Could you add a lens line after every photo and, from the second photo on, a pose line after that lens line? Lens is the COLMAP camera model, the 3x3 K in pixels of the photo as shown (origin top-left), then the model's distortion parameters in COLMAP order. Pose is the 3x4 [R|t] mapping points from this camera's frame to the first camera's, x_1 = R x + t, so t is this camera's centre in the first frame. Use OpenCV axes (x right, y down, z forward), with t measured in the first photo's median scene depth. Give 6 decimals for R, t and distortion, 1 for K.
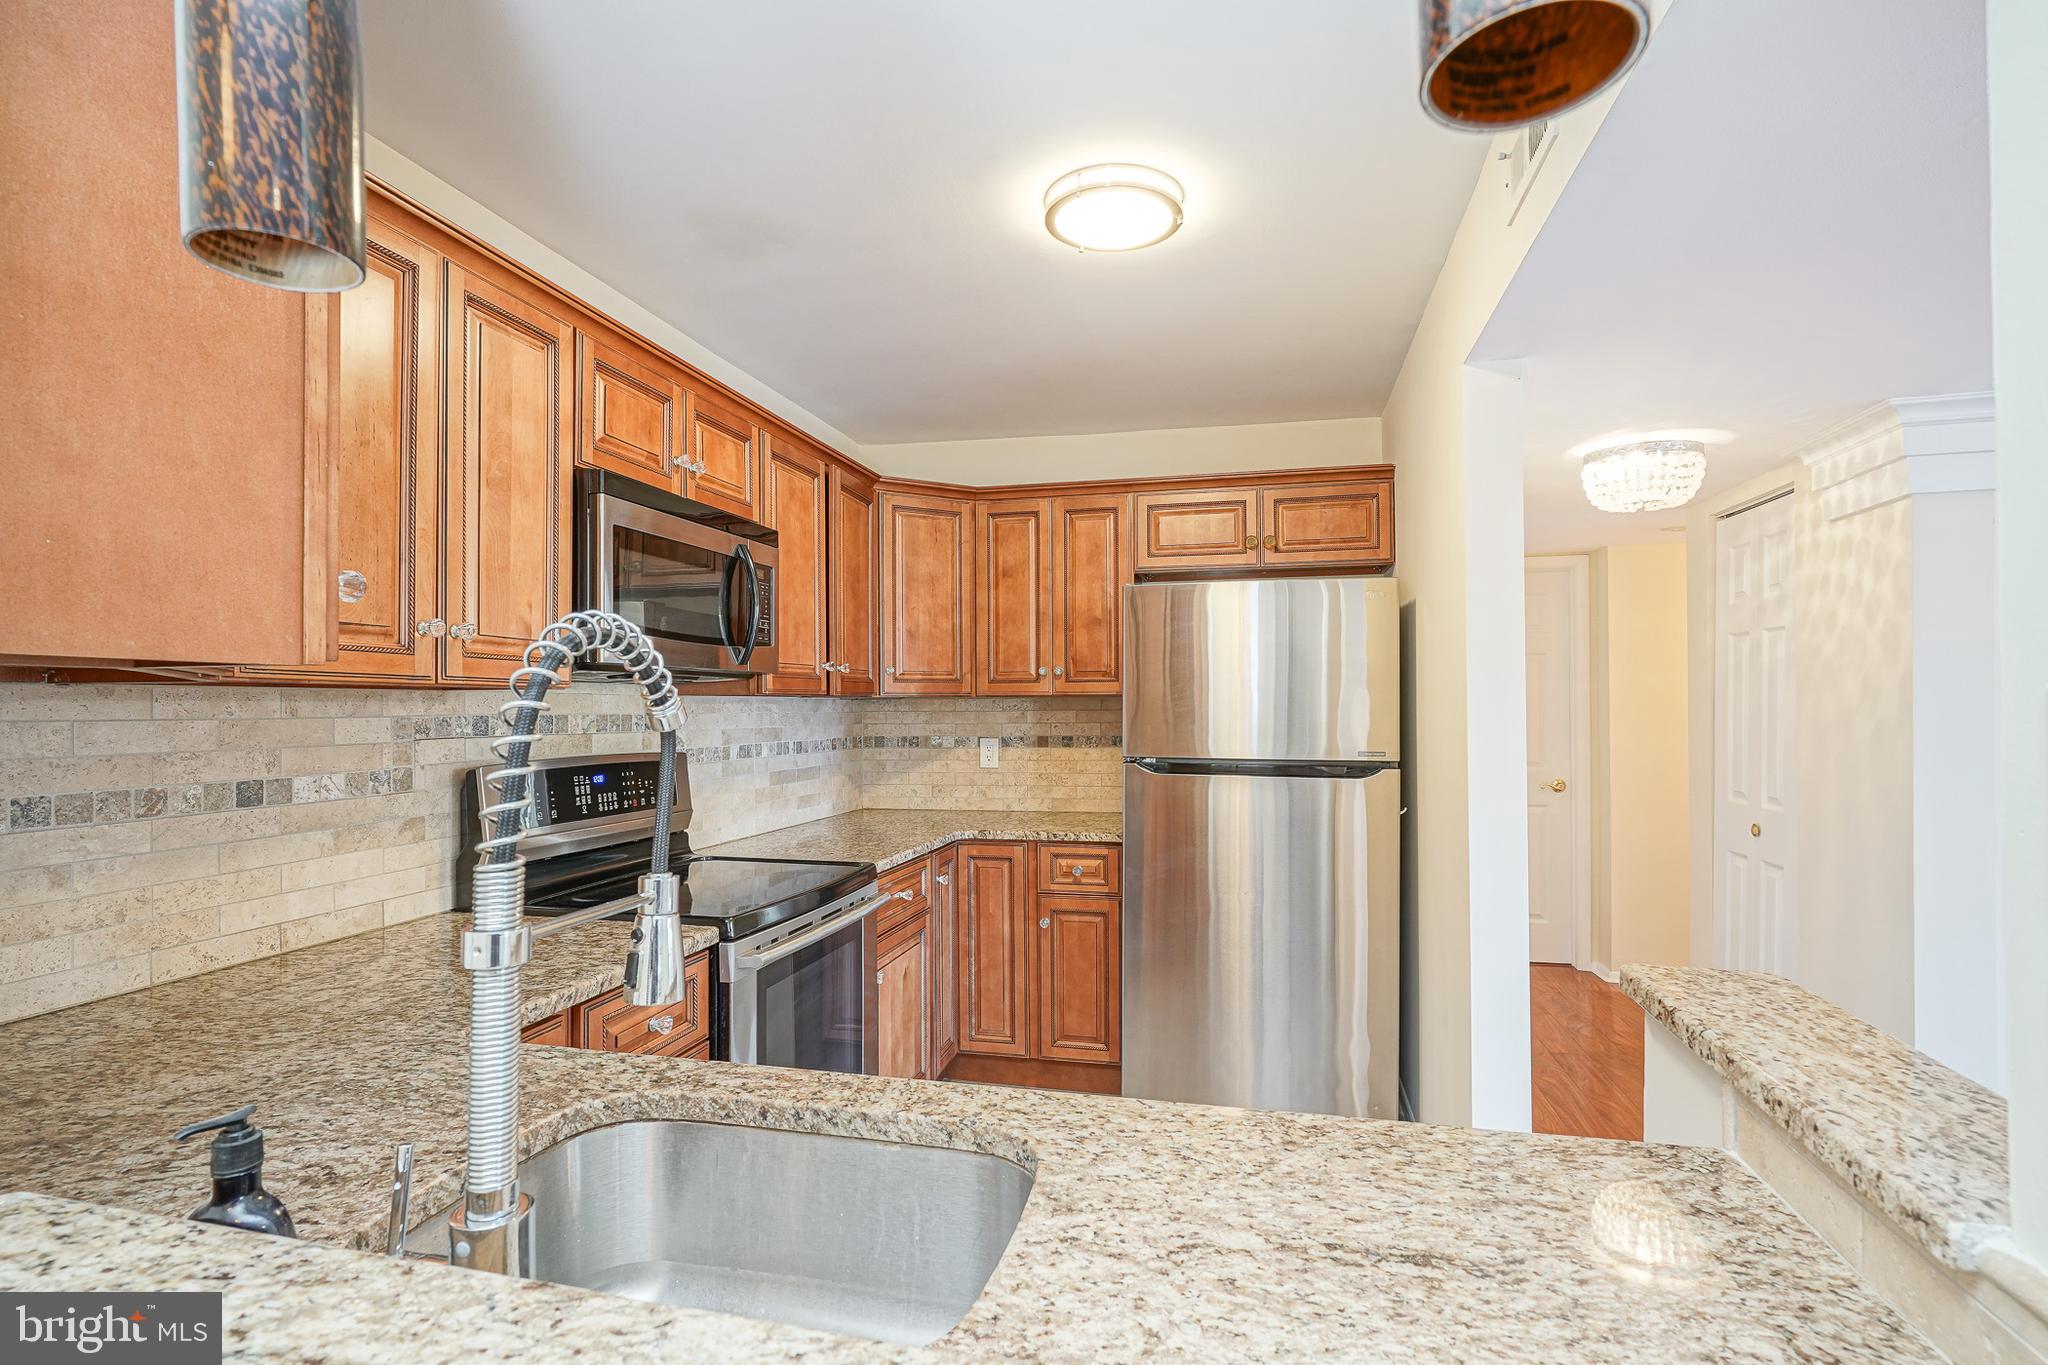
lens RADIAL K [[986.3, 0, 989.5], [0, 986.3, 697.7], [0, 0, 1]] dist [-0.010099, 0.005917]
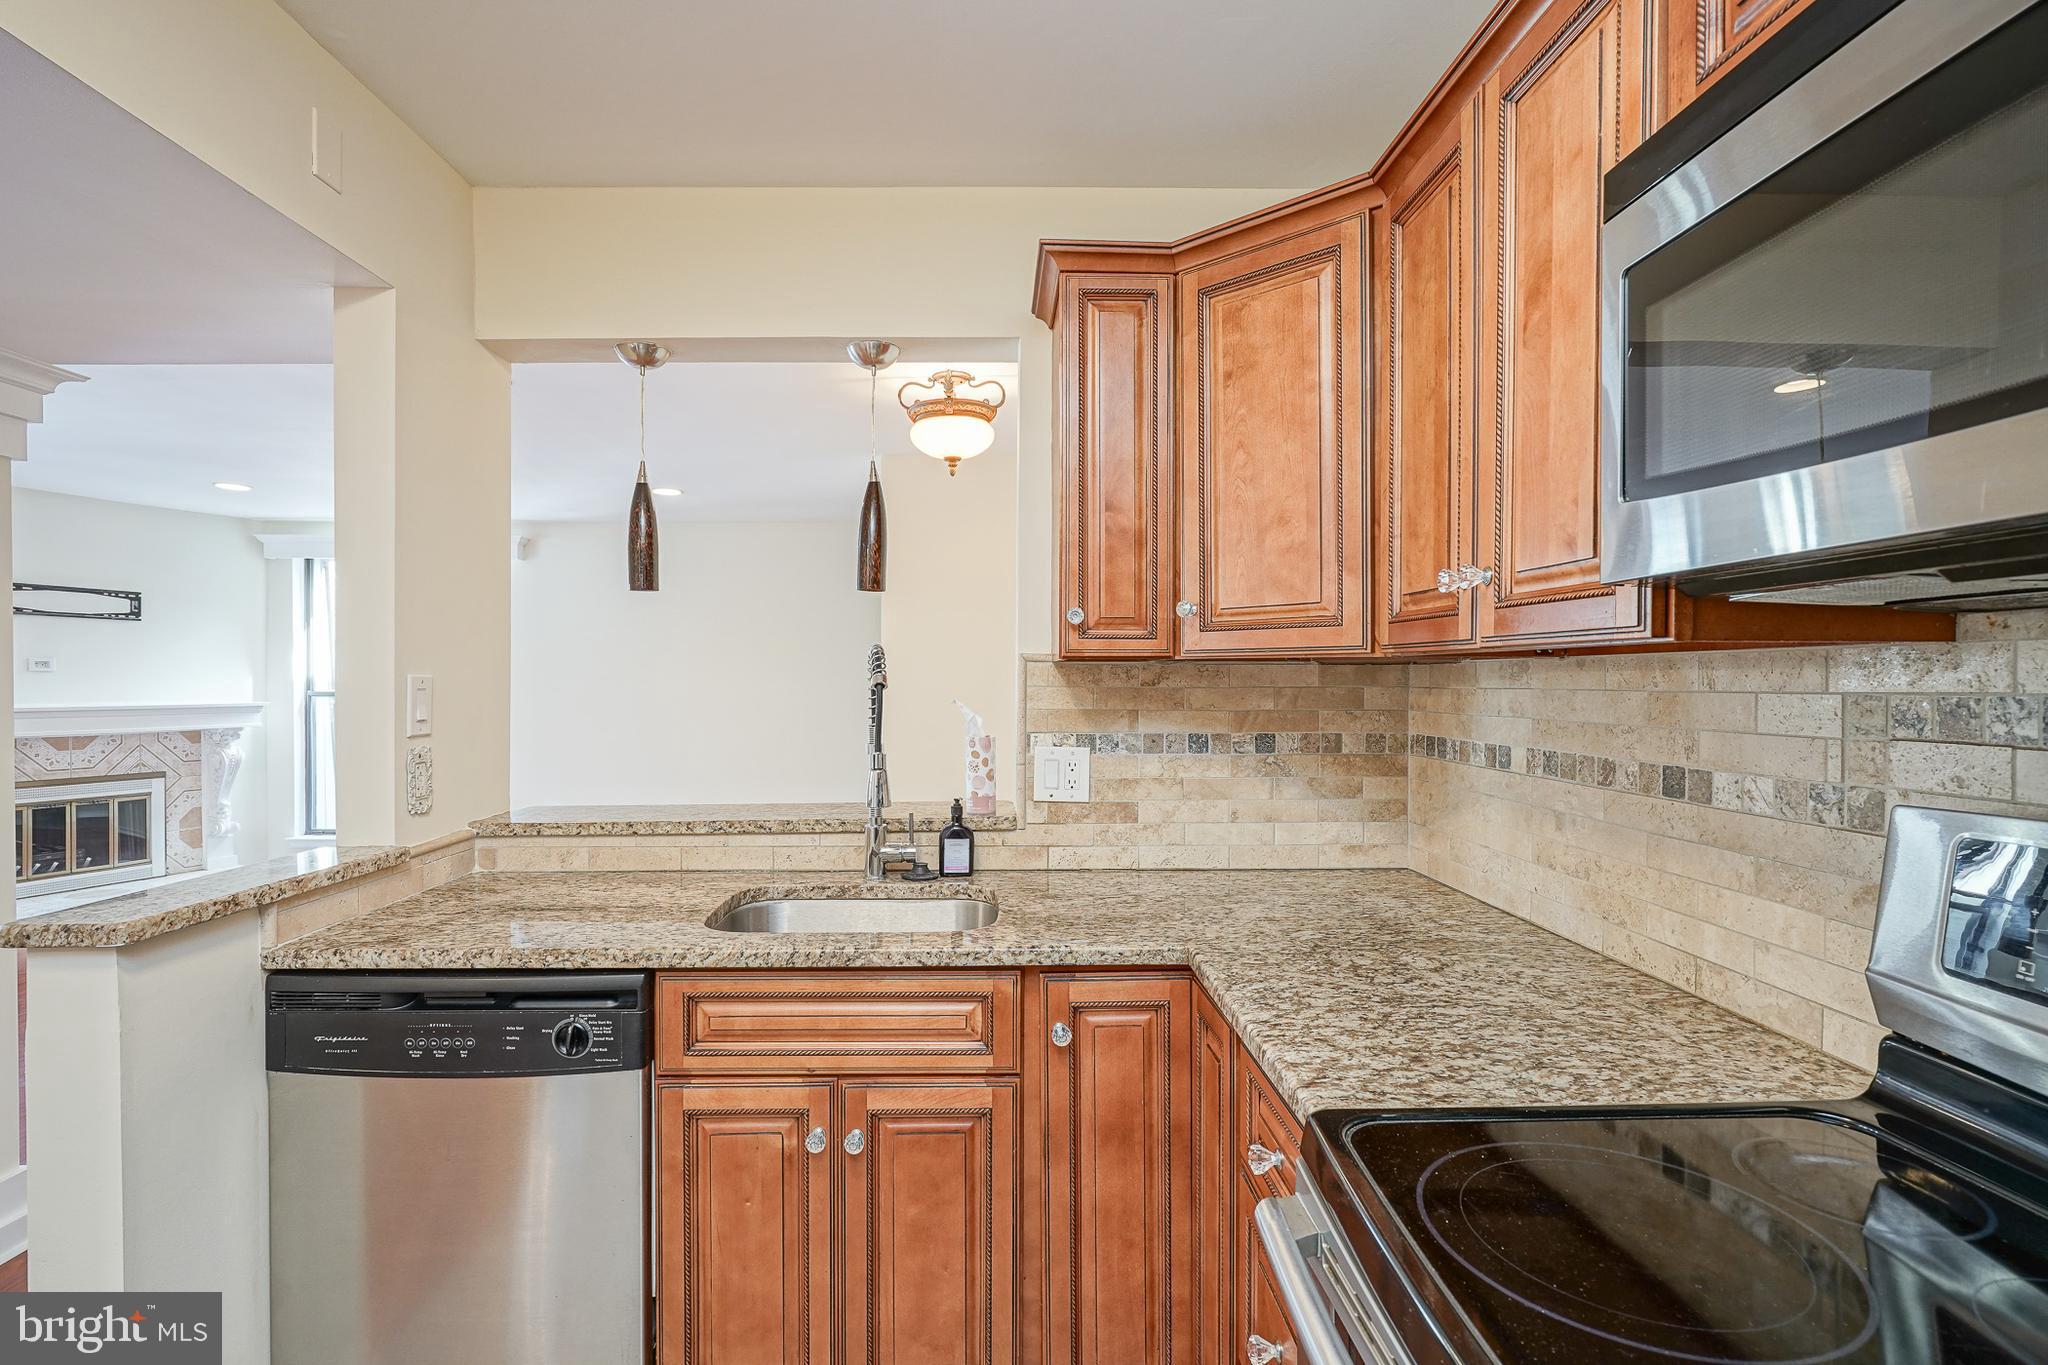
lens RADIAL K [[986.3, 0, 1010.0], [0, 986.3, 686.8], [0, 0, 1]] dist [-0.010099, 0.005917]
pose [[-0.954891, 0.004789, -0.296918, 0.020097], [0.004934, 0.999988, 0.000262, 0.012390], [0.296916, -0.001215, -0.954903, 1.357311]]
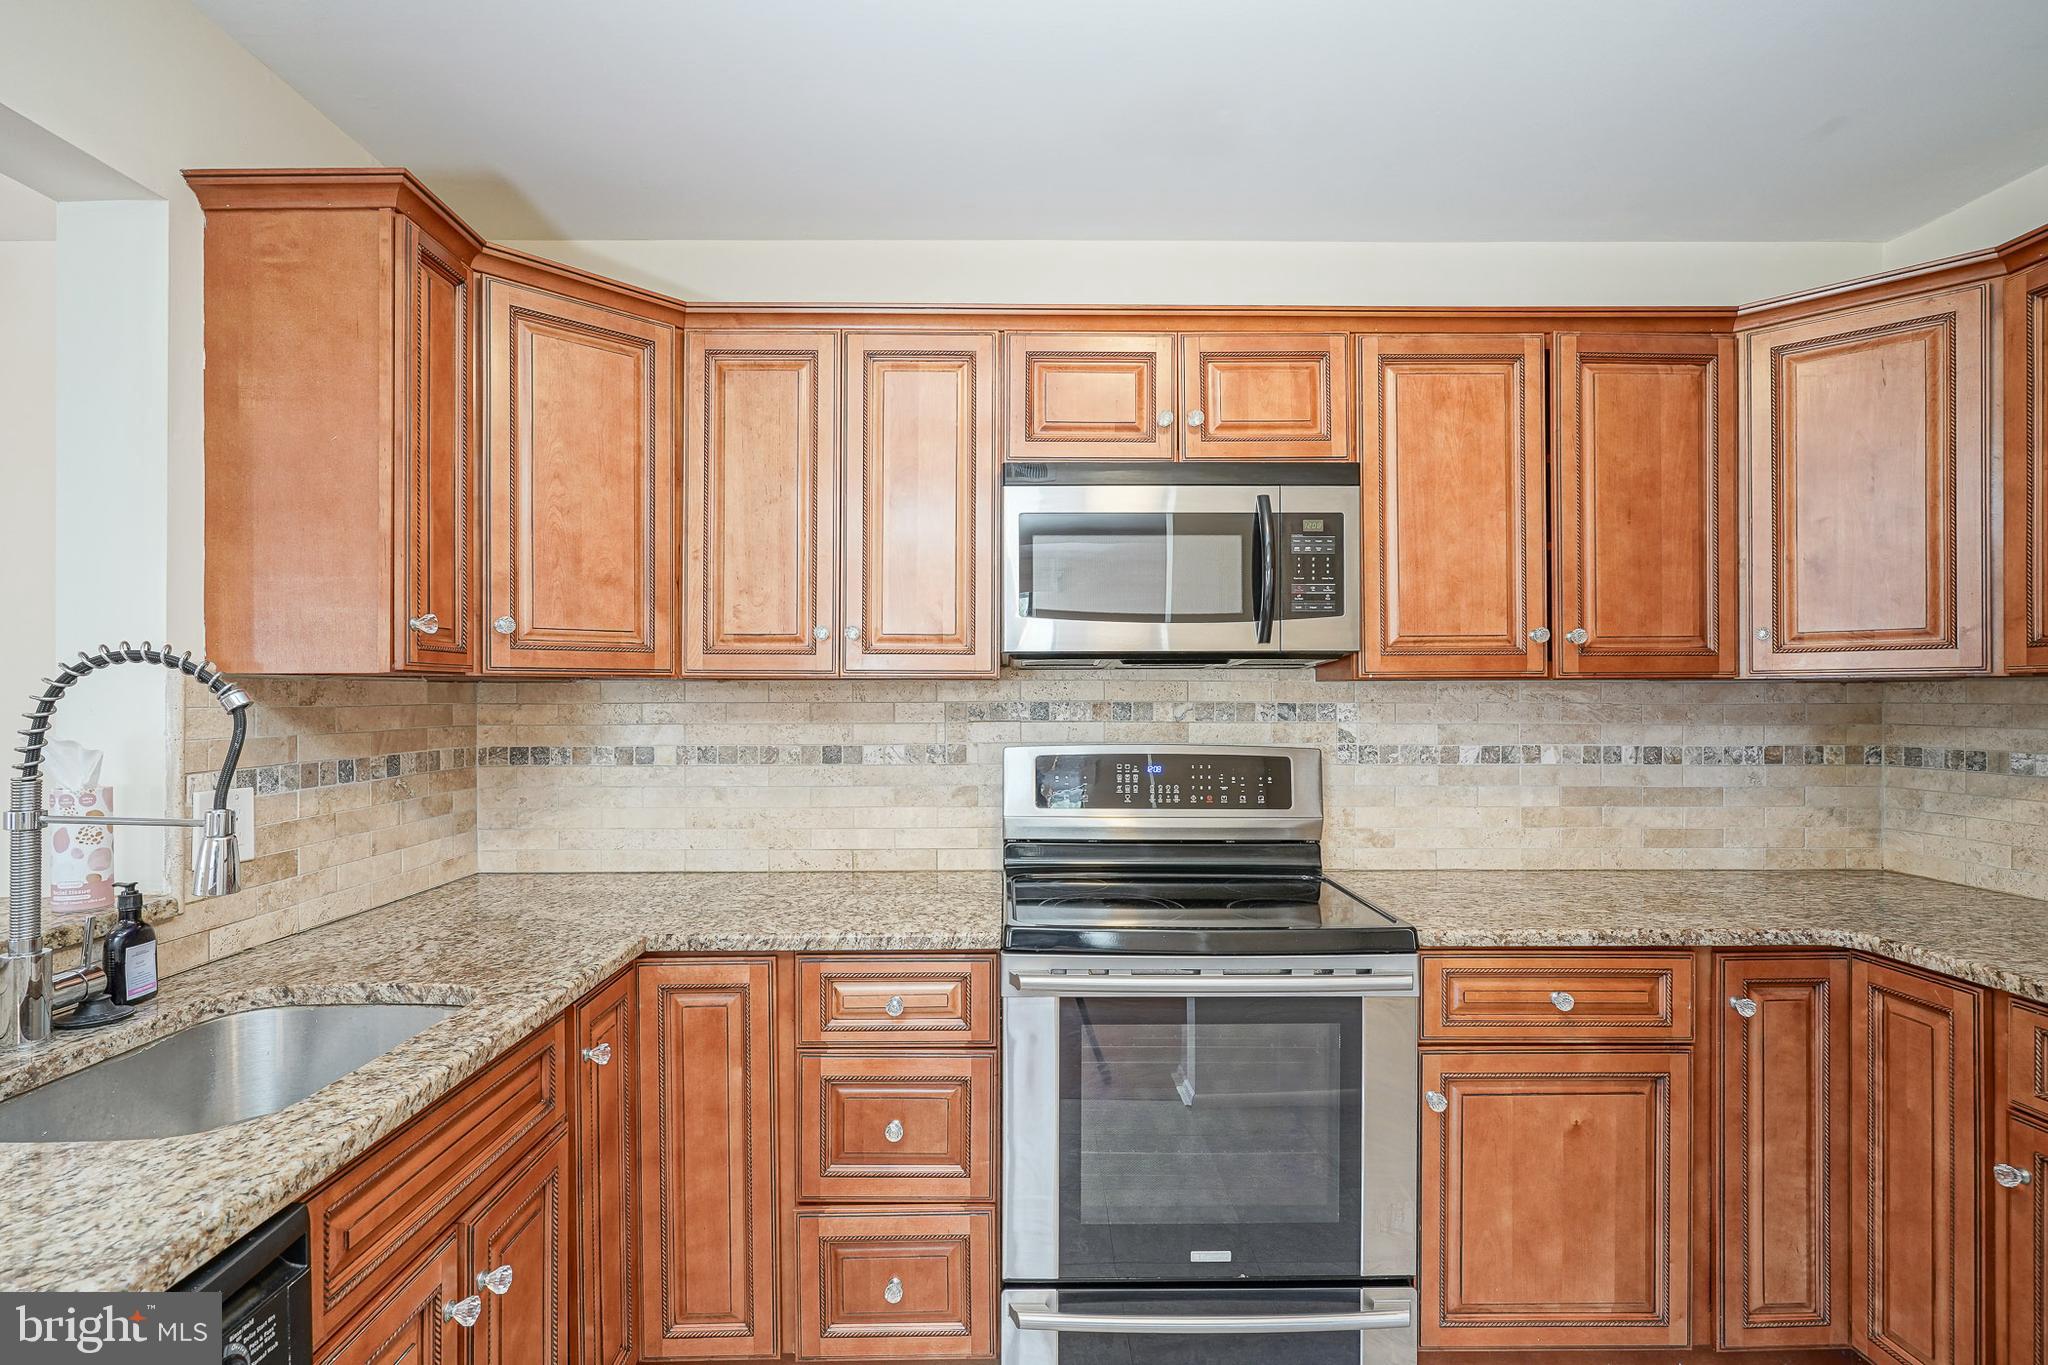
lens RADIAL K [[986.3, 0, 1025.3], [0, 986.3, 694.3], [0, 0, 1]] dist [-0.010099, 0.005917]
pose [[0.278128, 0.004006, -0.960536, 0.593470], [0.008534, 0.999942, 0.006641, 0.001911], [0.960506, -0.010044, 0.278077, 0.729074]]
